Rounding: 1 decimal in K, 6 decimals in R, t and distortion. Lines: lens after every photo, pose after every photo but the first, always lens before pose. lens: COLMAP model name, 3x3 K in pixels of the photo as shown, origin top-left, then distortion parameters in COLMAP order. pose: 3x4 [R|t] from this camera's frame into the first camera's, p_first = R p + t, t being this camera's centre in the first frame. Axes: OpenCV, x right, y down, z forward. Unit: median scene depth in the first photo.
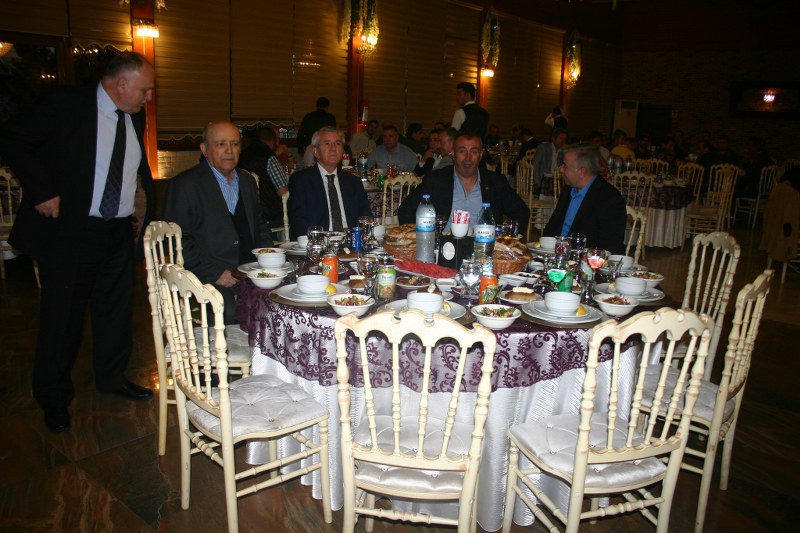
lens RADIAL K [[705.1, 0, 396.3], [0, 705.1, 289.8], [0, 0, 1]] dist [-0.197024, 0.239487]
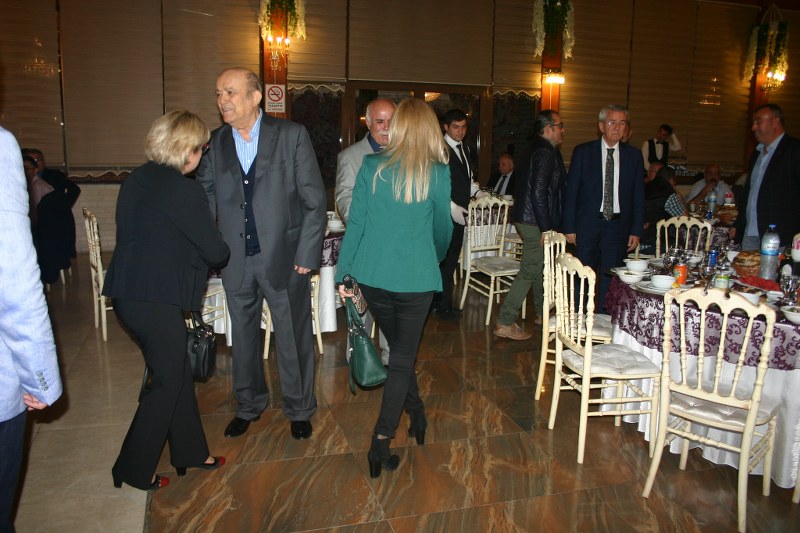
lens RADIAL K [[705.1, 0, 396.3], [0, 705.1, 289.8], [0, 0, 1]] dist [-0.197024, 0.239487]
pose [[0.854260, 0.094004, -0.511275, 0.124176], [-0.118882, 0.992778, -0.016098, 0.091756], [0.506070, 0.074533, 0.859266, -0.411013]]
